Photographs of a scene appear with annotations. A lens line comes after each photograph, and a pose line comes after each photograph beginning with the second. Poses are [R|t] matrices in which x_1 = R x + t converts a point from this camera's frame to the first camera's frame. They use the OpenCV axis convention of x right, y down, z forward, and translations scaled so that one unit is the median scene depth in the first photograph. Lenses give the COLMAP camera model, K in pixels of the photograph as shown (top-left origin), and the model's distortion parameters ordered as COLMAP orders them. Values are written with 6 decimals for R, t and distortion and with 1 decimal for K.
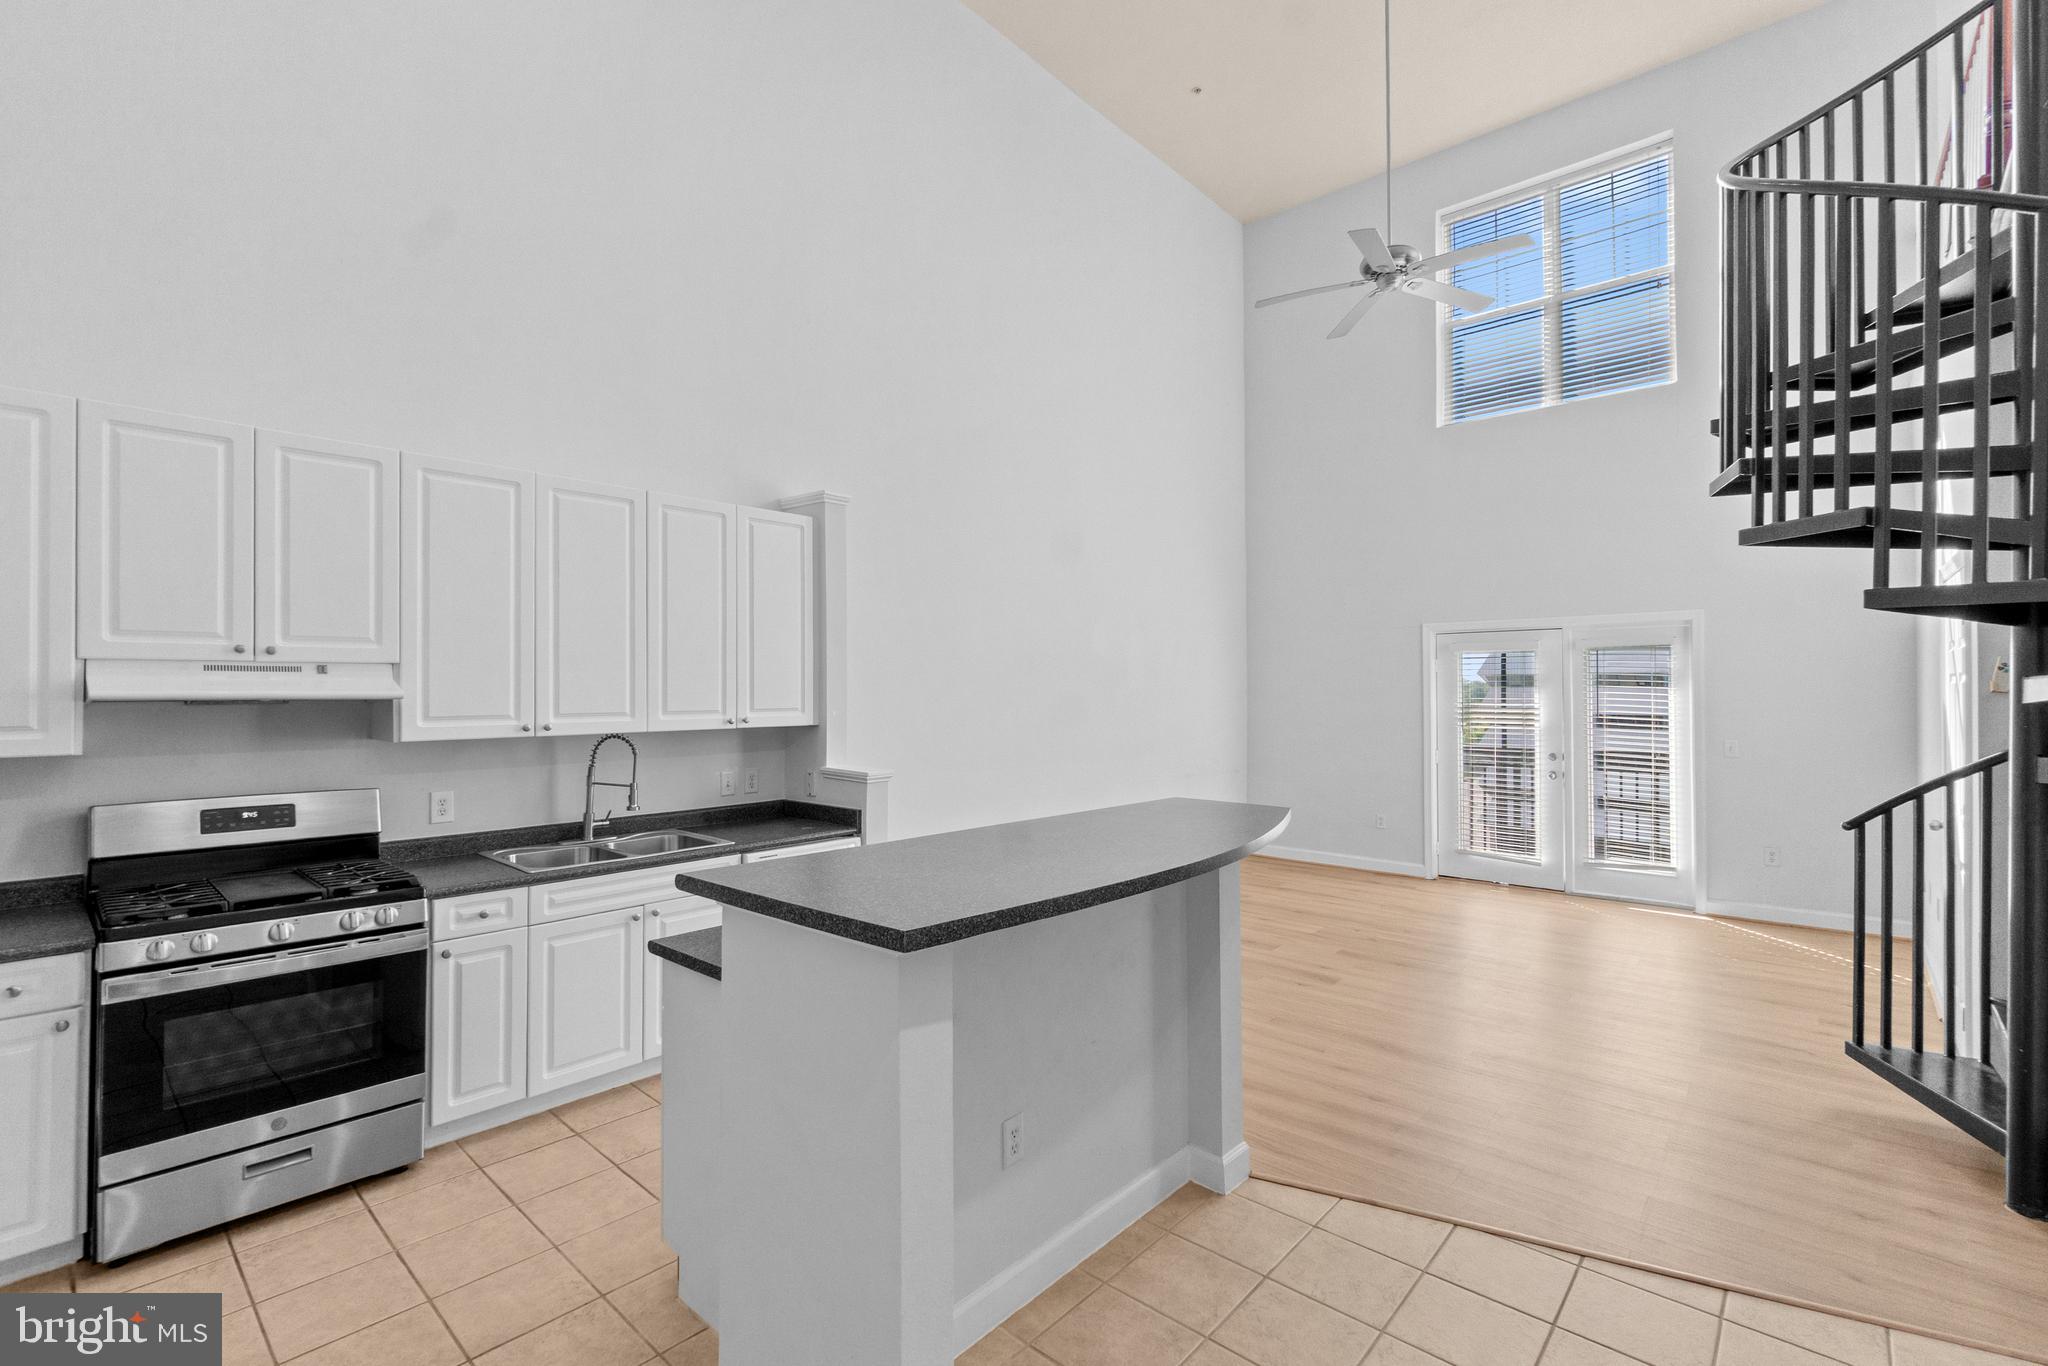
lens RADIAL K [[892.9, 0, 1024.0], [0, 892.9, 683.0], [0, 0, 1]] dist [0.000510, -0.000297]
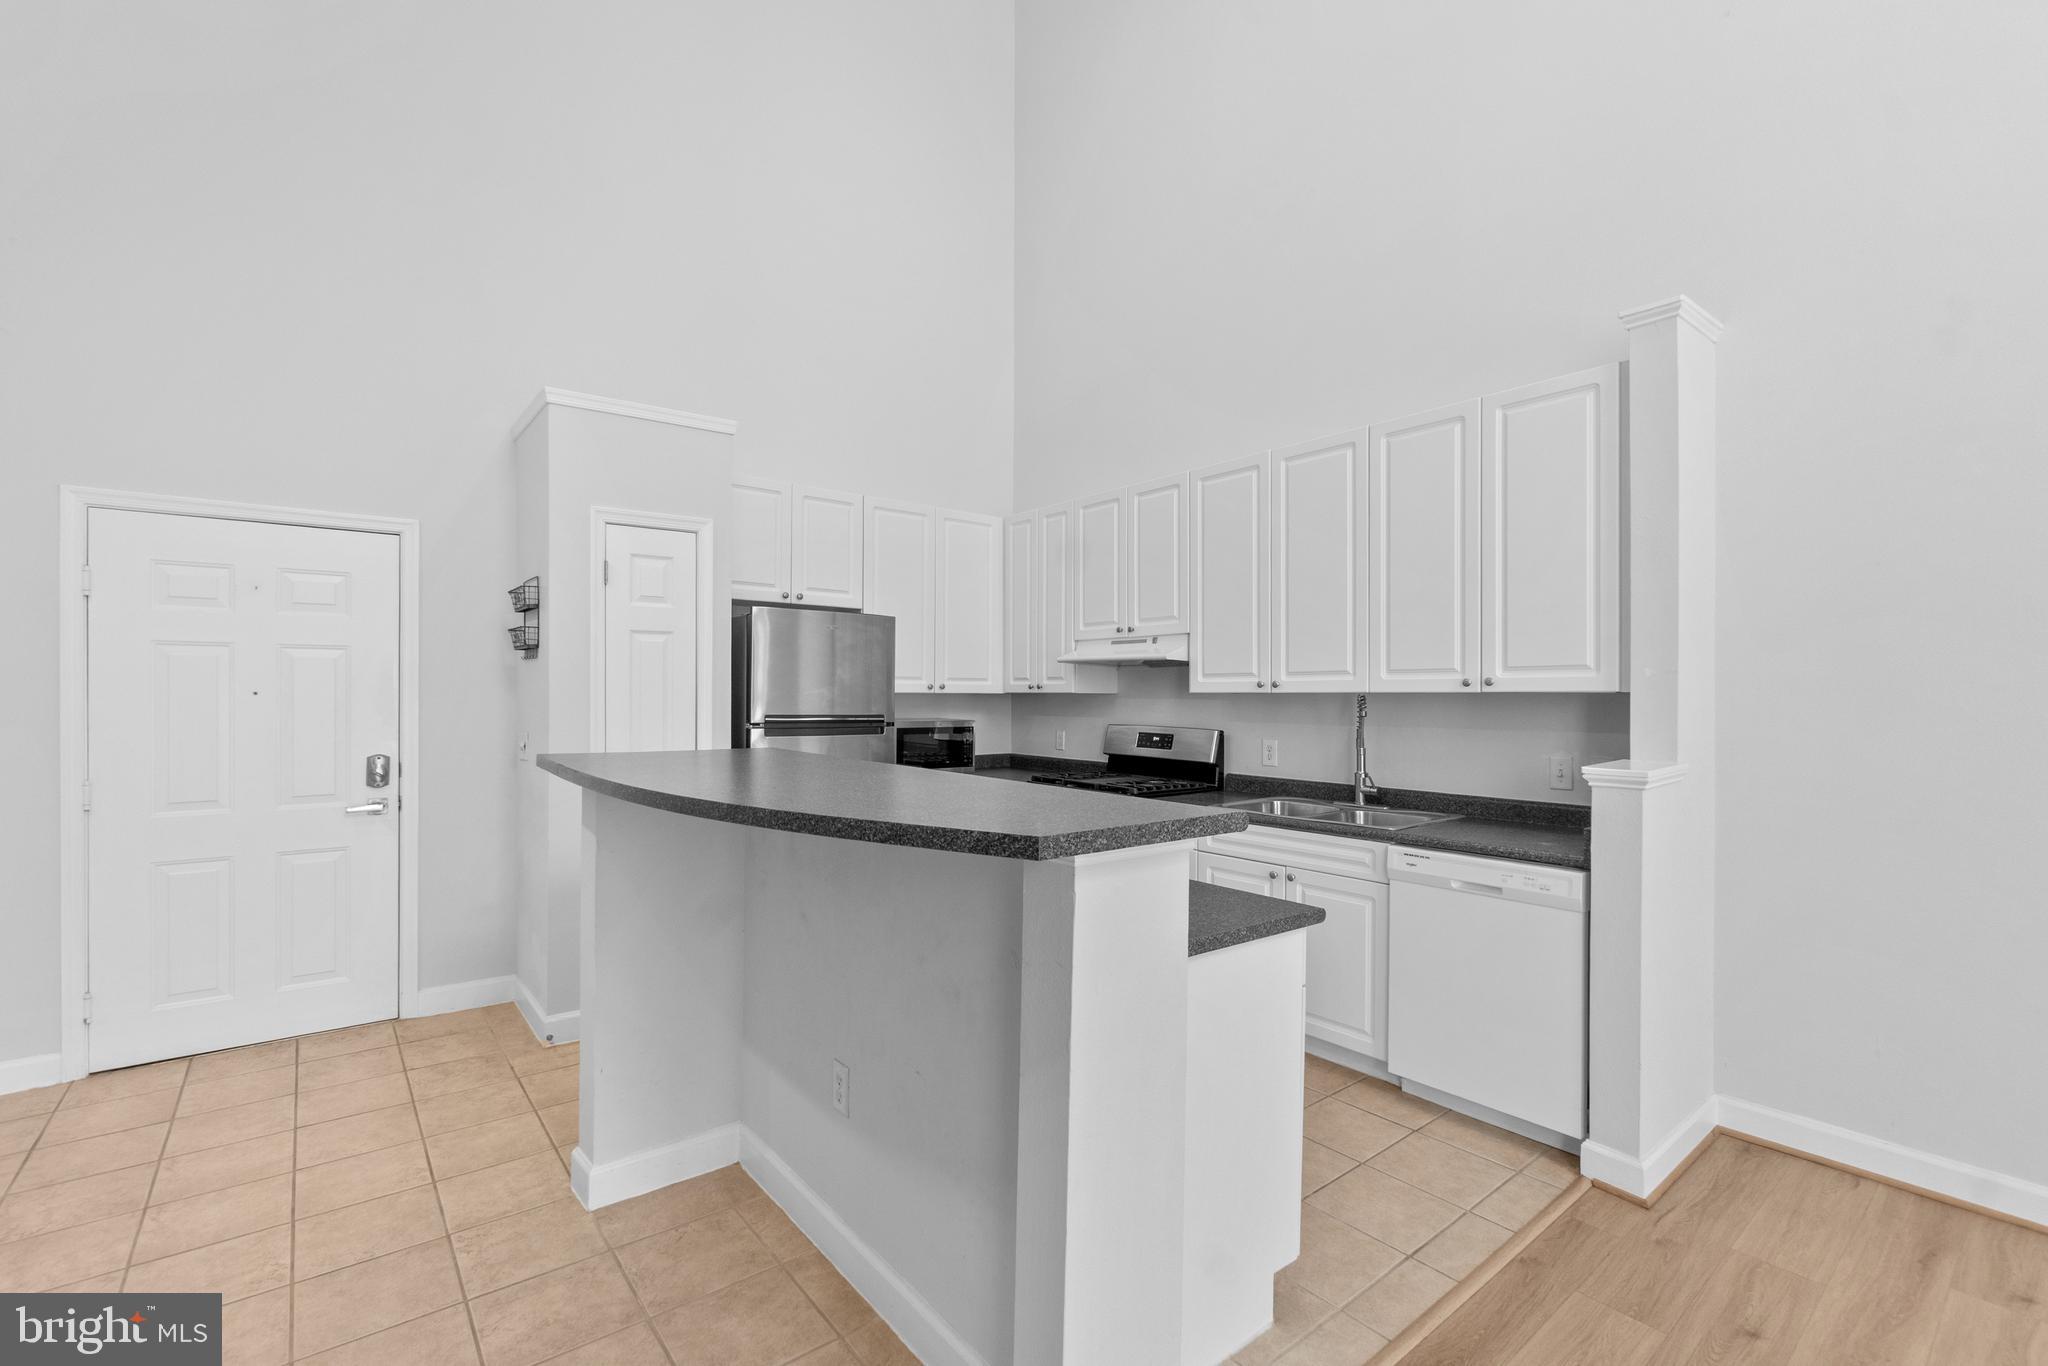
lens RADIAL K [[900.8, 0, 1020.7], [0, 900.8, 696.9], [0, 0, 1]] dist [0.001028, 0.000632]
pose [[-0.159303, 0.006431, -0.987209, 0.593920], [0.004340, 0.999974, 0.005814, 0.057759], [0.987220, -0.003358, -0.159327, 0.882656]]
